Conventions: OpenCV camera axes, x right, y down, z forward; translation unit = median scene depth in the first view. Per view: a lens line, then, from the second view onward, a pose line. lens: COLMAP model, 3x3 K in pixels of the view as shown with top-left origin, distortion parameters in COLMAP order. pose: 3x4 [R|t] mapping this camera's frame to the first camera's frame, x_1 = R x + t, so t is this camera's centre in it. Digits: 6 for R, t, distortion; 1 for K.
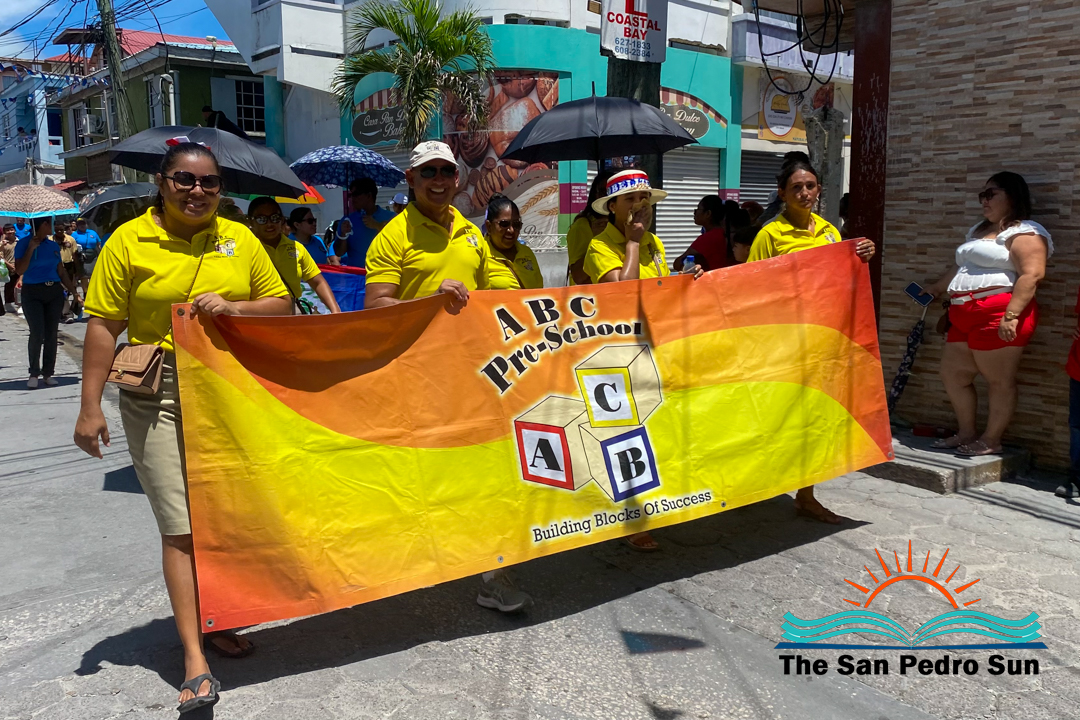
lens RADIAL K [[993.7, 0, 554.6], [0, 993.7, 348.1], [0, 0, 1]] dist [0.043301, -0.073943]
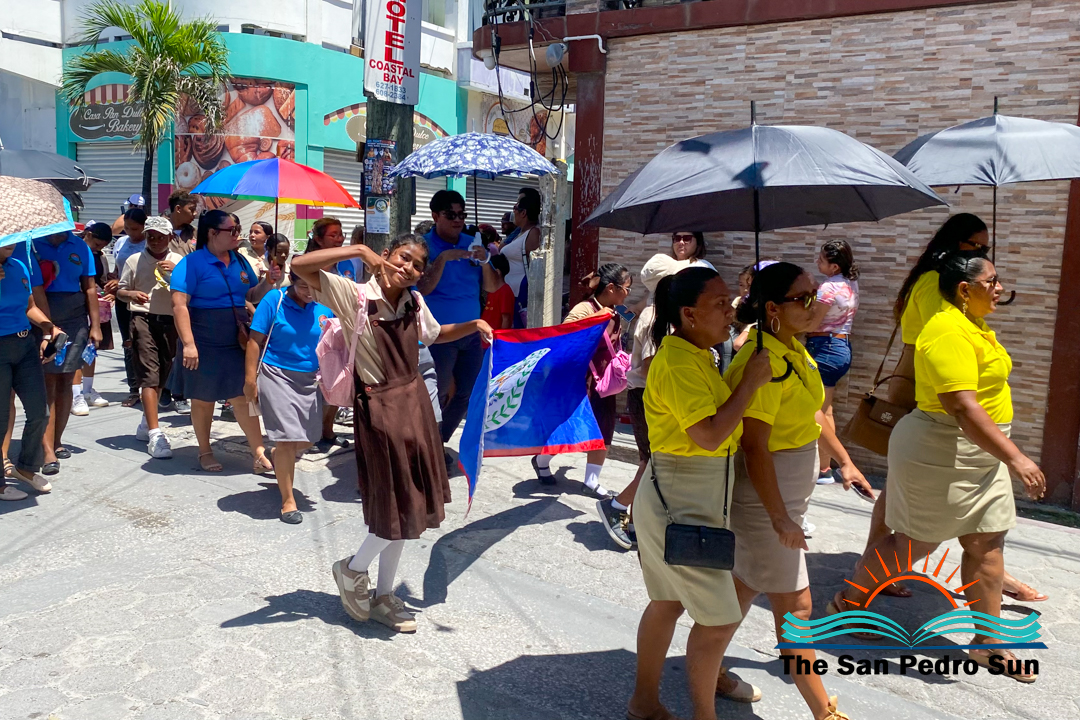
lens RADIAL K [[993.7, 0, 554.6], [0, 993.7, 348.1], [0, 0, 1]] dist [0.043301, -0.073943]
pose [[0.957336, 0.002313, 0.288966, -0.073161], [-0.003835, 0.999982, 0.004701, -0.011026], [-0.288950, -0.005609, 0.957328, -0.158438]]
